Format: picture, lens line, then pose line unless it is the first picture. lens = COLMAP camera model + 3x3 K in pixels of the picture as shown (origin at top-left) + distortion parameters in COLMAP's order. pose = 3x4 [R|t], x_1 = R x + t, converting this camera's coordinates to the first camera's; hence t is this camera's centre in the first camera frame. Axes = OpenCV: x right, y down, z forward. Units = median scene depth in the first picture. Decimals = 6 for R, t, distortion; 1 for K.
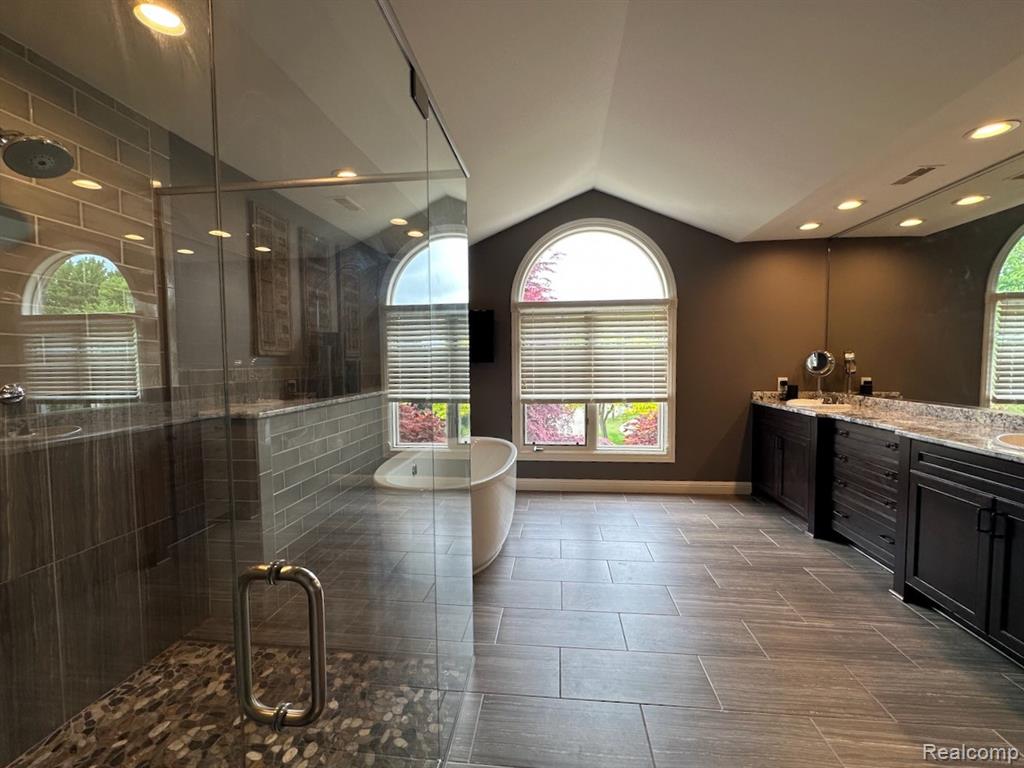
lens RADIAL K [[439.6, 0, 509.8], [0, 439.6, 384.6], [0, 0, 1]] dist [0.001238, -0.000933]
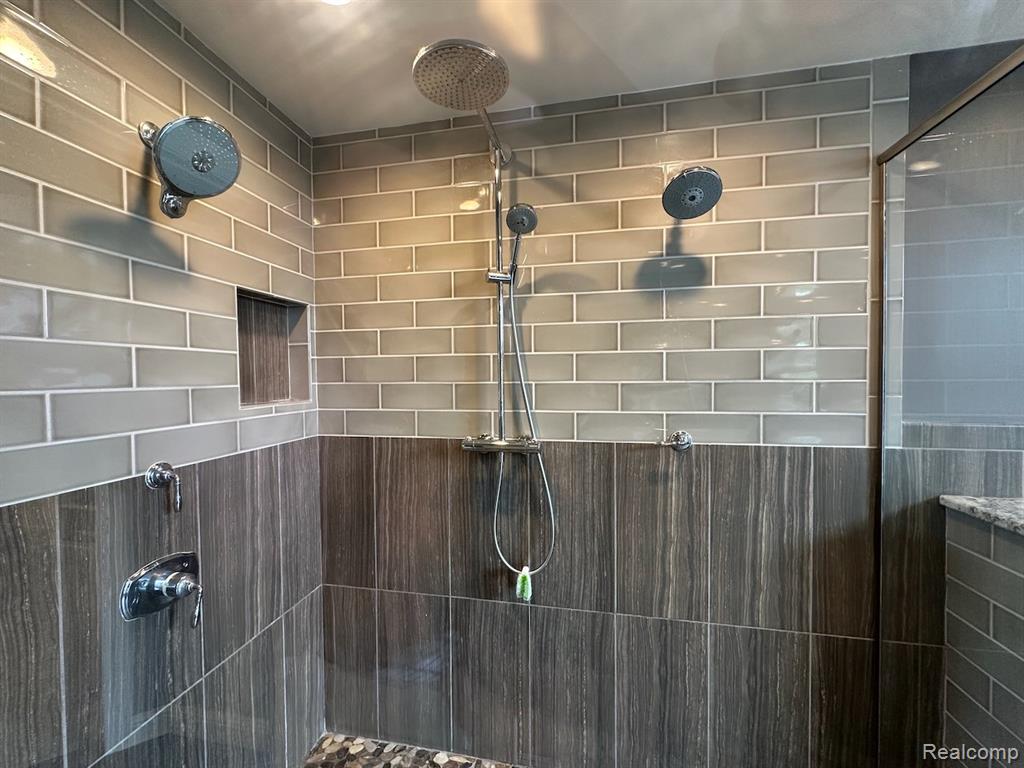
lens RADIAL K [[411.3, 0, 511.9], [0, 411.3, 381.5], [0, 0, 1]] dist [-0.003733, 0.000782]
pose [[-0.079725, 0.025338, -0.996495, -0.137126], [-0.046520, 0.998493, 0.029110, -0.104988], [0.995731, 0.048678, -0.078426, 0.582758]]
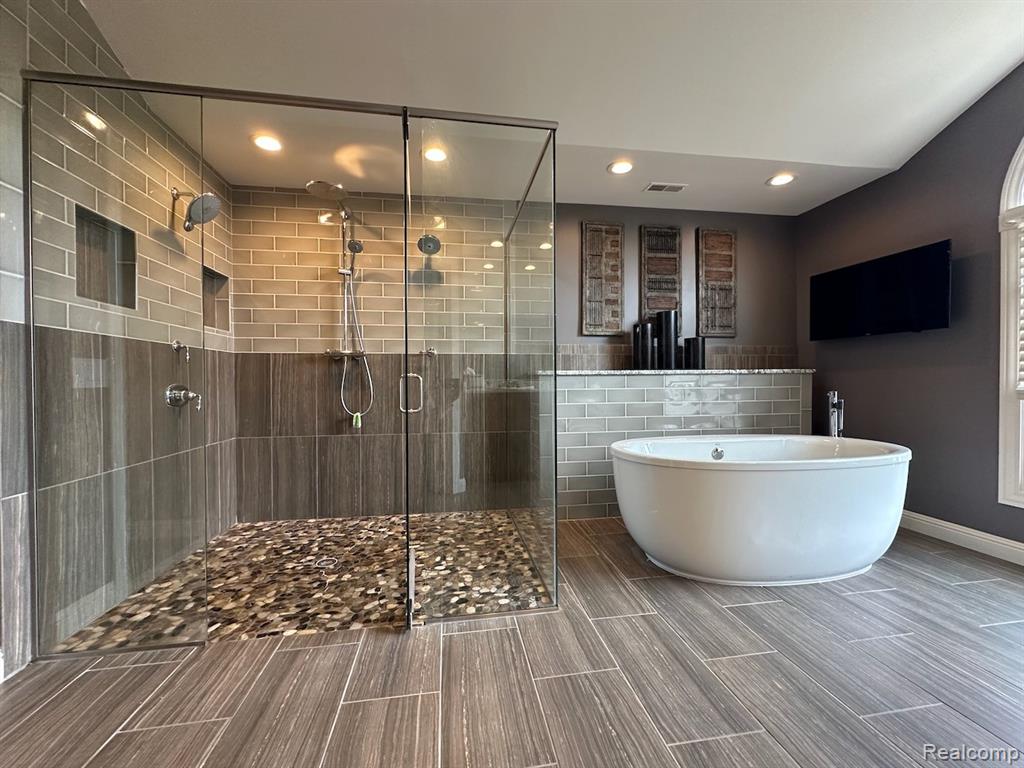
lens RADIAL K [[411.3, 0, 511.8], [0, 411.3, 383.4], [0, 0, 1]] dist [-0.003733, 0.000782]
pose [[0.261849, 0.011966, -0.965035, 0.881863], [-0.050160, 0.998740, -0.001227, 0.142762], [0.963805, 0.048727, 0.262119, 0.728706]]
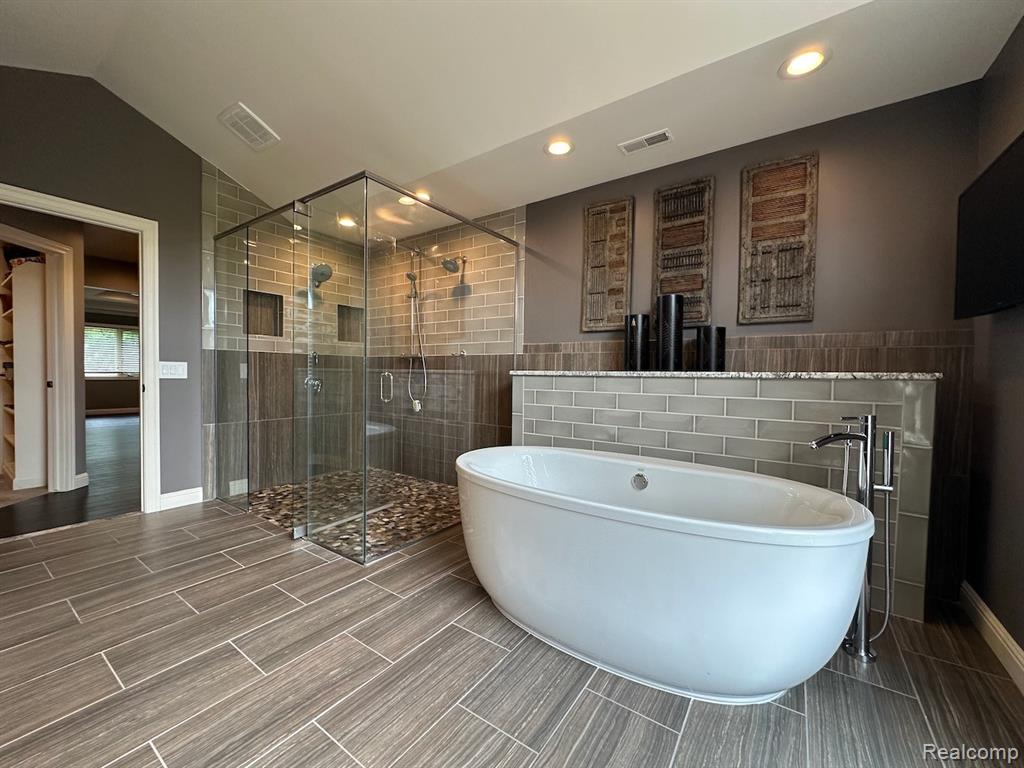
lens RADIAL K [[411.3, 0, 510.6], [0, 411.3, 384.6], [0, 0, 1]] dist [-0.003733, 0.000782]
pose [[-0.482806, 0.025281, -0.875362, 0.812166], [-0.059081, 0.996365, 0.061362, 0.033899], [0.873732, 0.081343, -0.479558, 2.130447]]
